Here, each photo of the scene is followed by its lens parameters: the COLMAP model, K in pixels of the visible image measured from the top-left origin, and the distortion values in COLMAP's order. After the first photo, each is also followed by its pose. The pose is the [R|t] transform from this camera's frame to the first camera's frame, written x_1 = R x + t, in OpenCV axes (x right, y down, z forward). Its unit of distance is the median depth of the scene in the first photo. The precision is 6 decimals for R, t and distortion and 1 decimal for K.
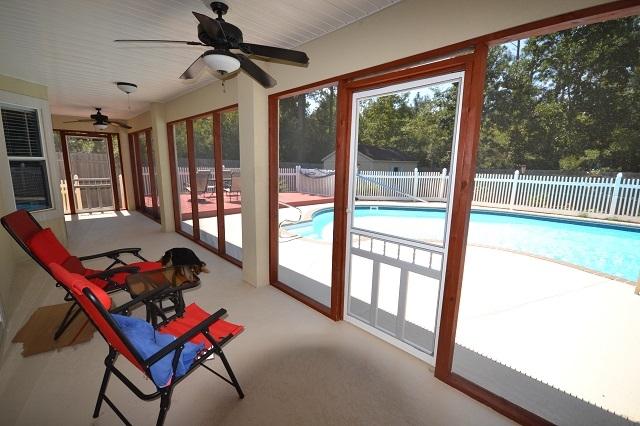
lens RADIAL K [[286.0, 0, 315.1], [0, 286.0, 213.9], [0, 0, 1]] dist [0.013433, -0.014203]
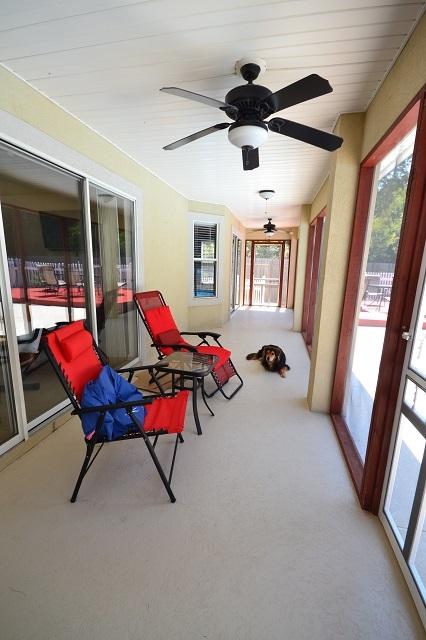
lens RADIAL K [[286.0, 0, 214.0], [0, 286.0, 326.6], [0, 0, 1]] dist [0.013433, -0.014203]
pose [[0.576157, 0.170739, -0.799306, 0.286173], [-0.154104, 0.983091, 0.098916, -0.022134], [0.802680, 0.066185, 0.592727, 0.300444]]
